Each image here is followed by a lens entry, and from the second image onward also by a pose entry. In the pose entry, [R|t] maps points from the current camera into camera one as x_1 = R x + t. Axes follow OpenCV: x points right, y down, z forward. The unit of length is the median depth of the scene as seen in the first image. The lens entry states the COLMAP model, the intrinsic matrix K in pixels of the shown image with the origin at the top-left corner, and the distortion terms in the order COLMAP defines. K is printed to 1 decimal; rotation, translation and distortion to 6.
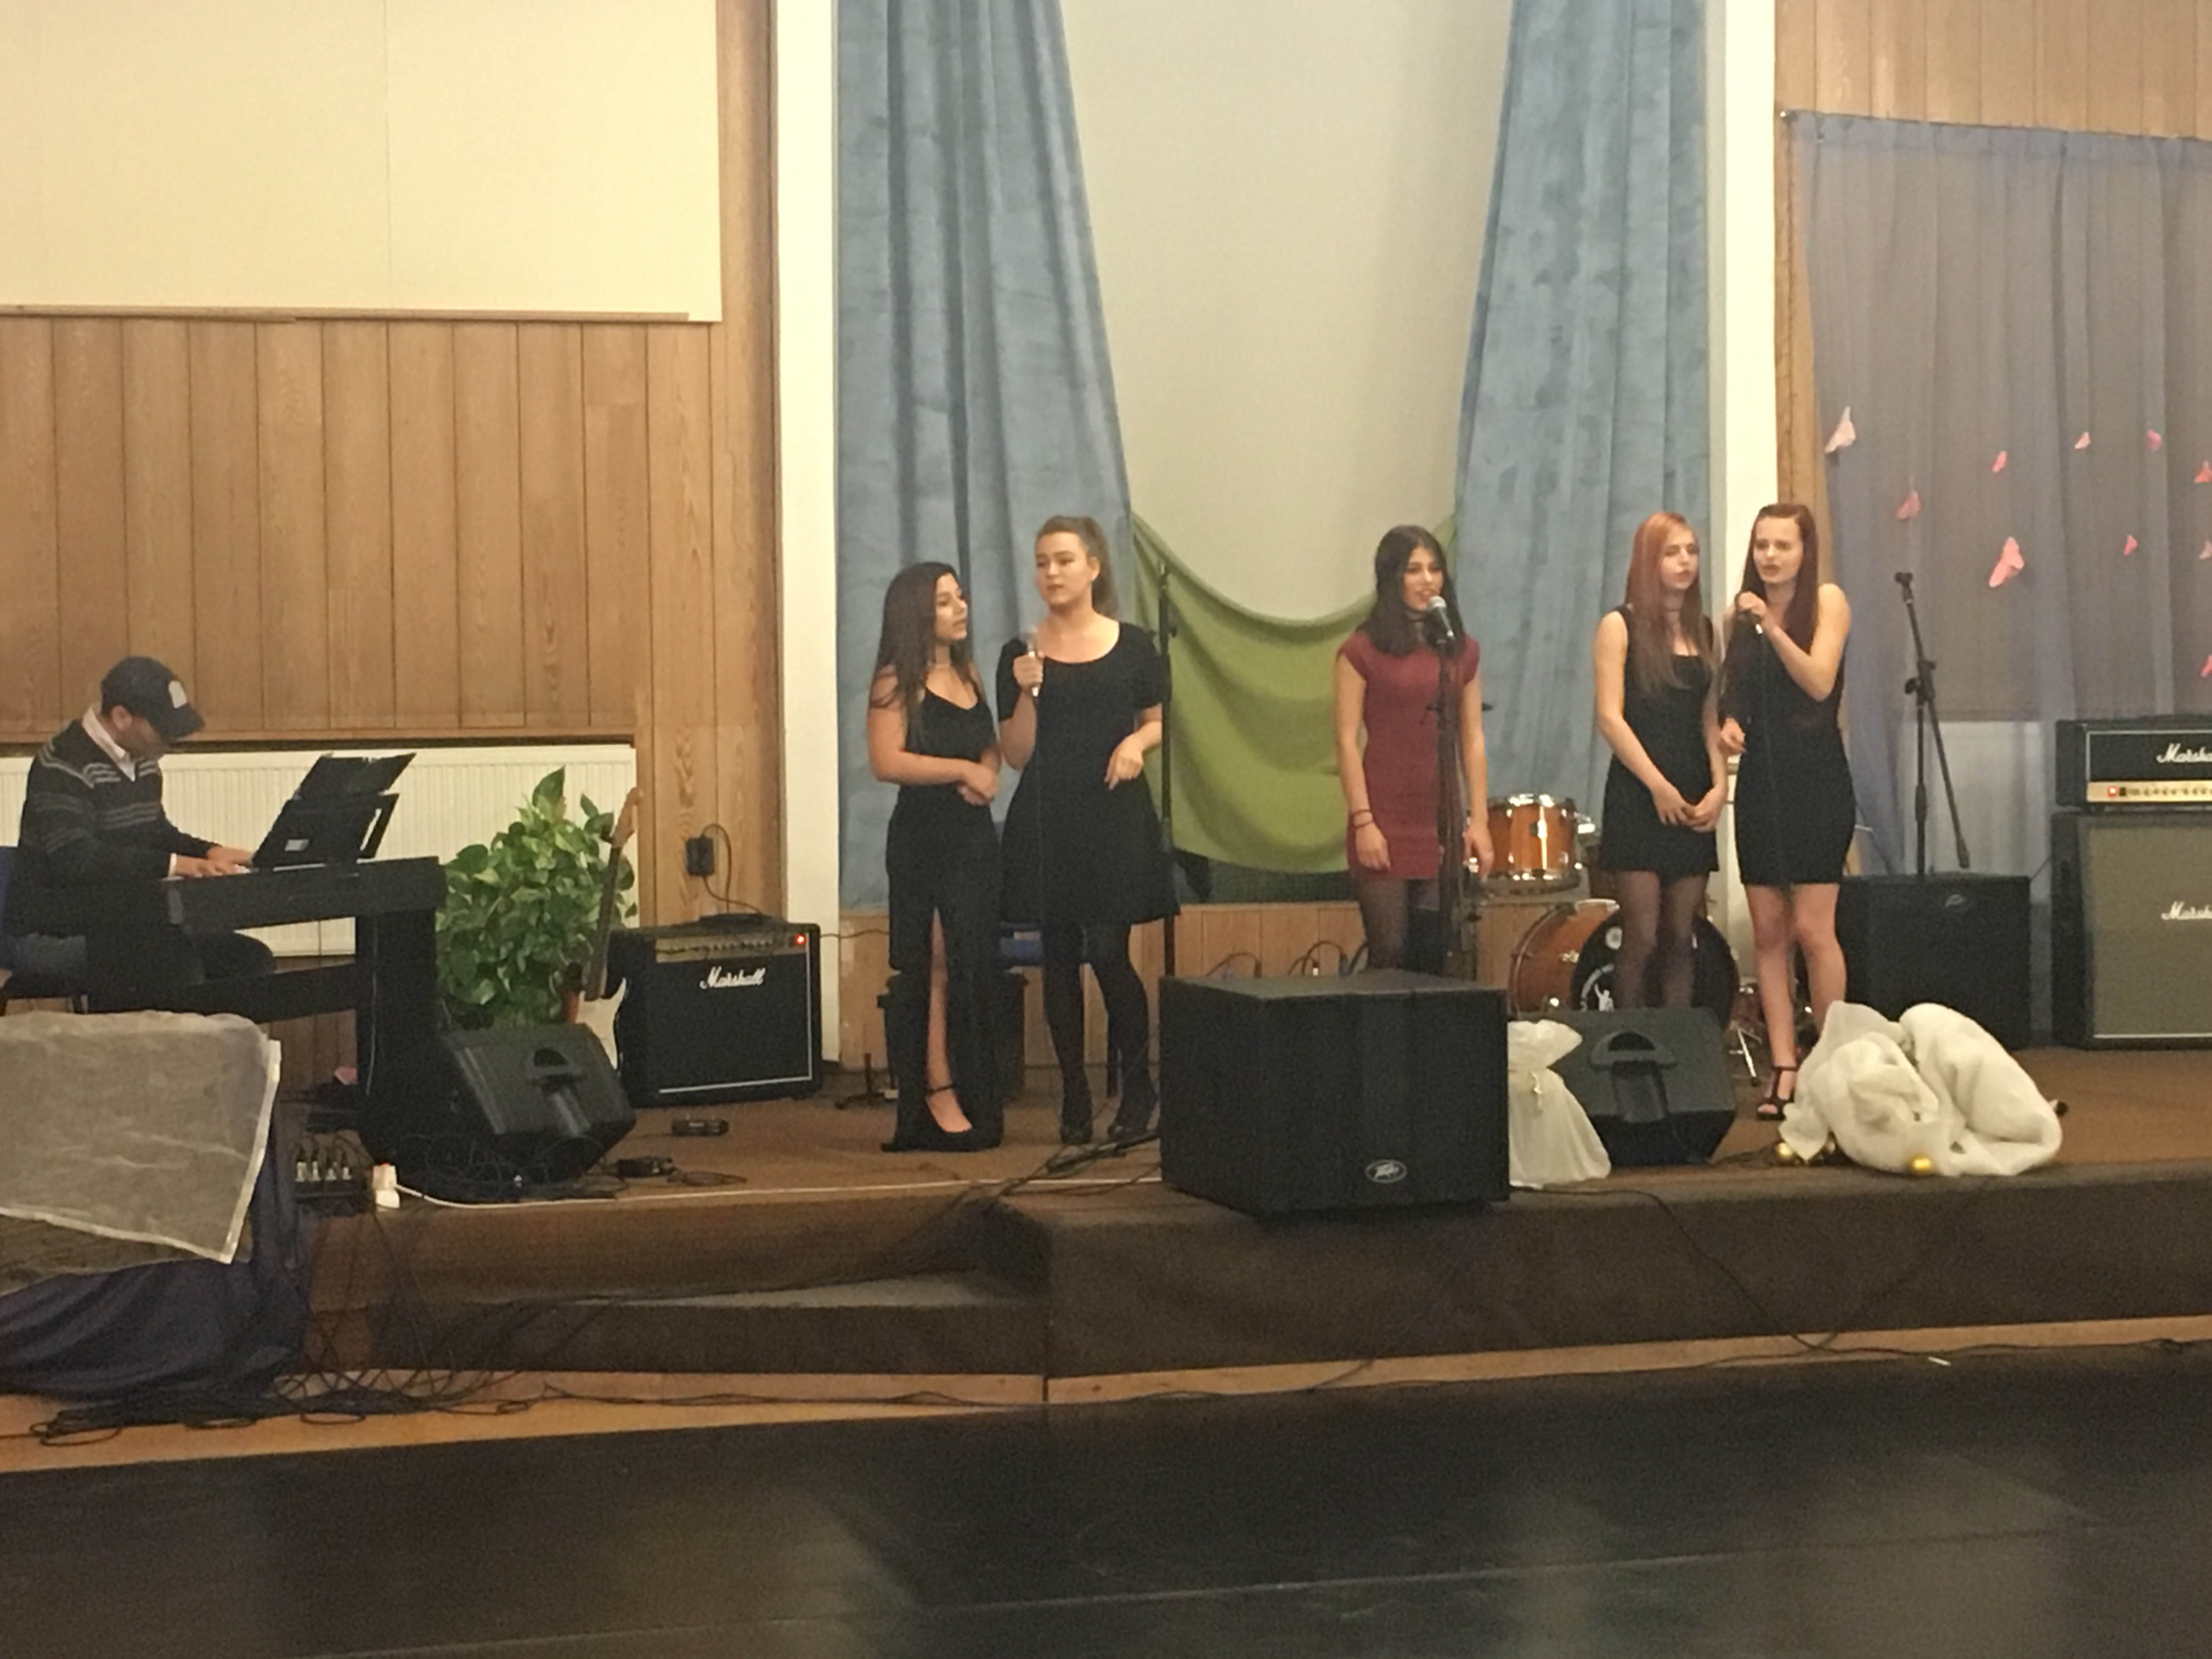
lens RADIAL K [[4434.0, 0, 1106.0], [0, 4434.0, 829.5], [0, 0, 1]] dist [0.046496, -0.004542]
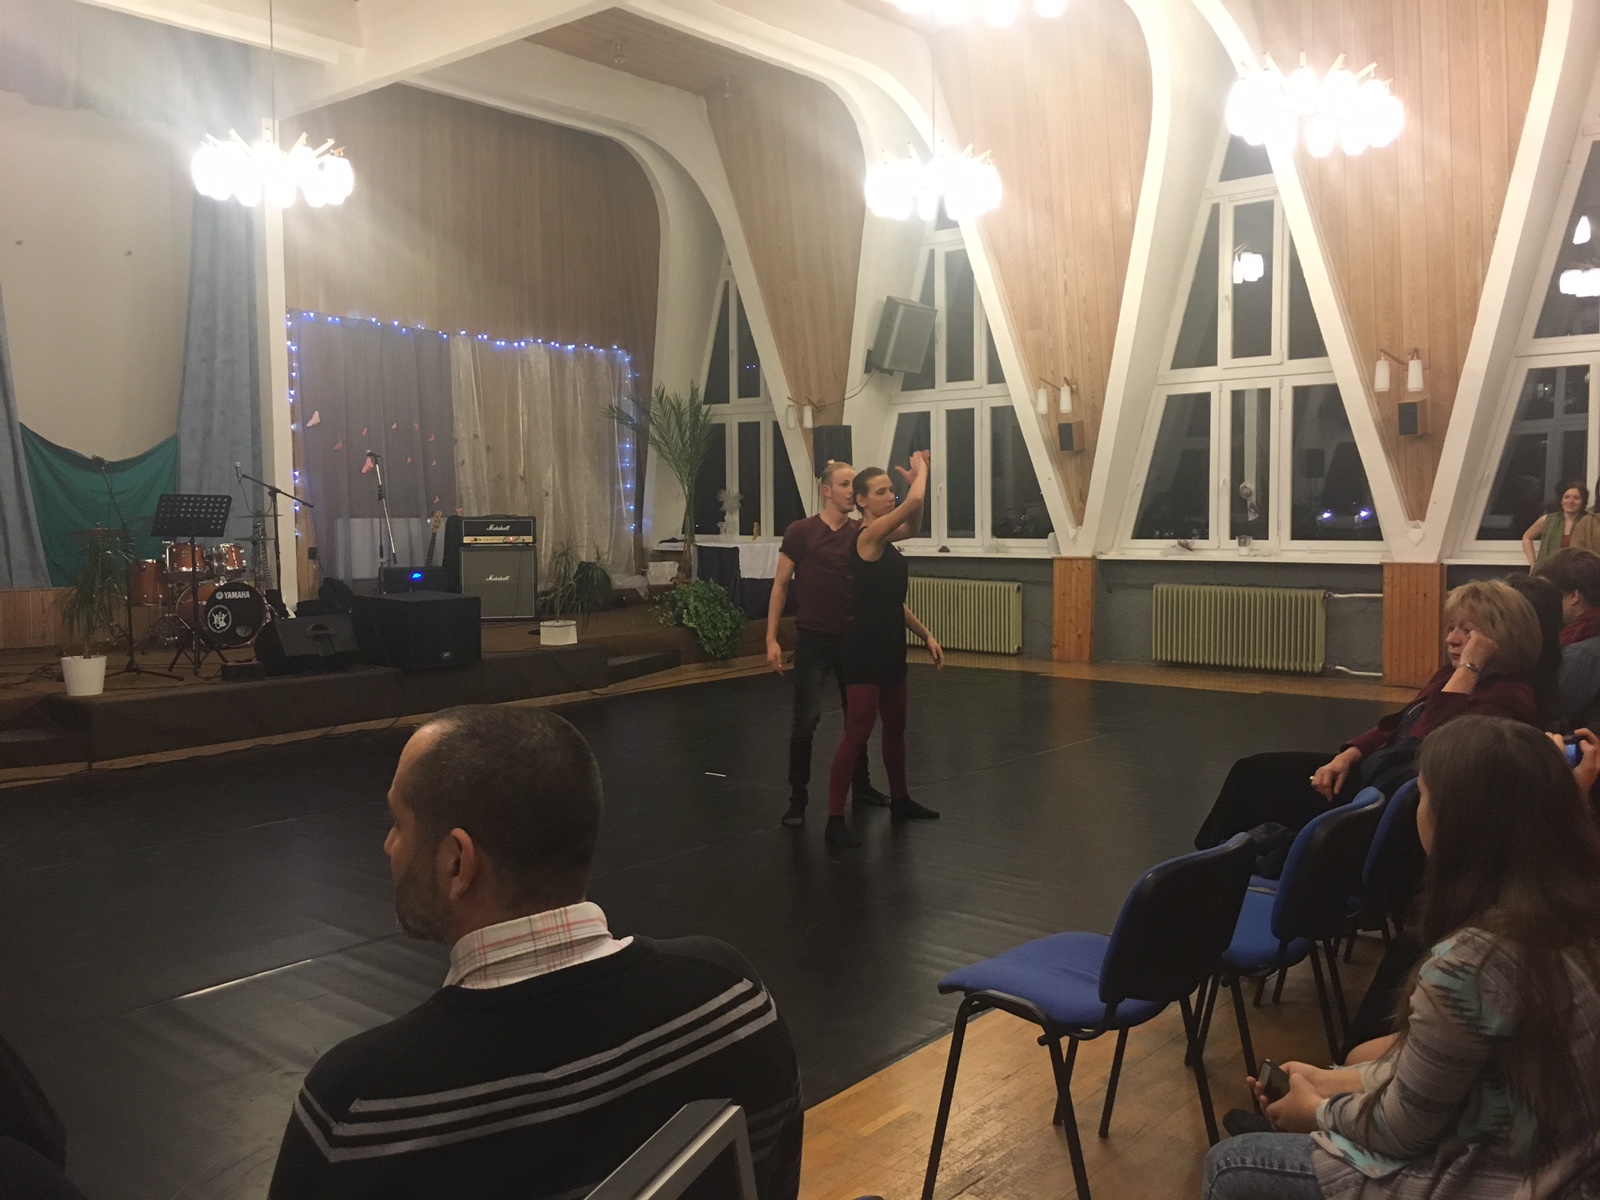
lens RADIAL K [[1352.7, 0, 800.0], [0, 1352.7, 600.0], [0, 0, 1]] dist [0.070830, -0.103541]
pose [[0.829161, -0.036806, 0.557796, -0.081346], [0.021312, 0.999186, 0.034251, 0.006547], [-0.558603, -0.016512, 0.829271, 0.069811]]
